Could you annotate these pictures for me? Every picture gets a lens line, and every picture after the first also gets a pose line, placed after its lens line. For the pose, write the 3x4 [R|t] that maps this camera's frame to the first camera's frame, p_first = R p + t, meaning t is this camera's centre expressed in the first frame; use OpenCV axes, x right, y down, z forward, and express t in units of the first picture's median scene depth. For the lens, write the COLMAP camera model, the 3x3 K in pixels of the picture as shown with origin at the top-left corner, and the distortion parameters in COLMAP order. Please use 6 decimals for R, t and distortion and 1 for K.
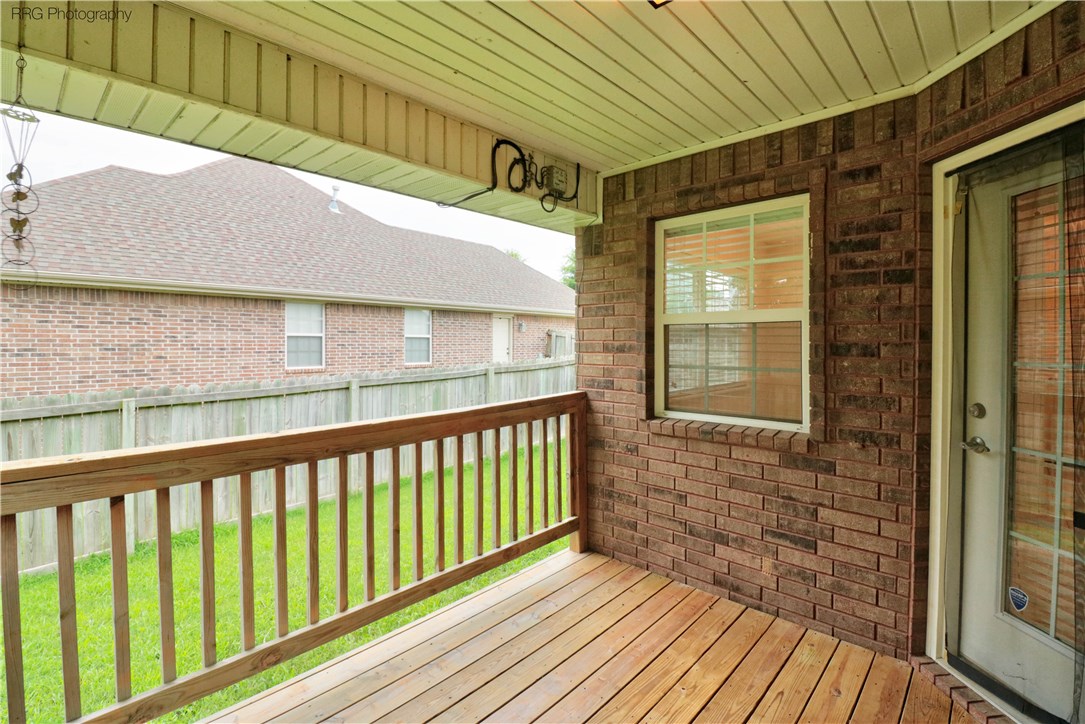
lens RADIAL K [[505.4, 0, 534.6], [0, 505.4, 351.6], [0, 0, 1]] dist [-0.013170, -0.003089]
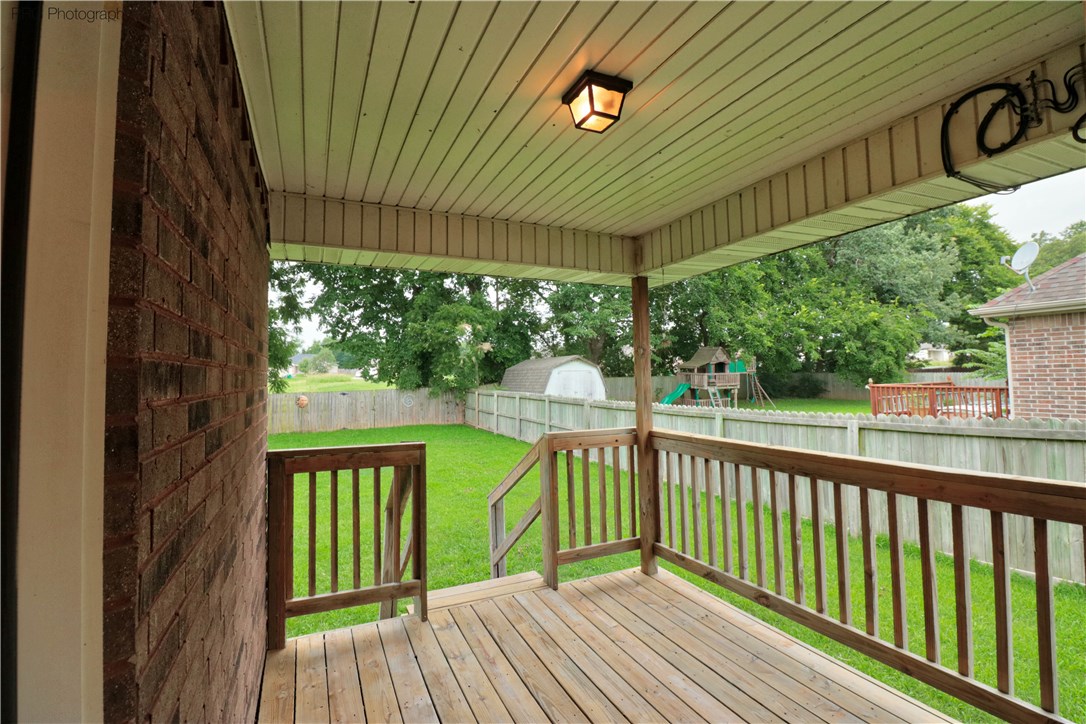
lens RADIAL K [[505.9, 0, 535.1], [0, 505.9, 352.7], [0, 0, 1]] dist [-0.013170, -0.003089]
pose [[-0.397159, -0.033325, -0.917145, 0.761624], [0.004929, 0.999249, -0.038442, -0.035477], [0.917737, -0.019788, -0.396696, 0.680736]]
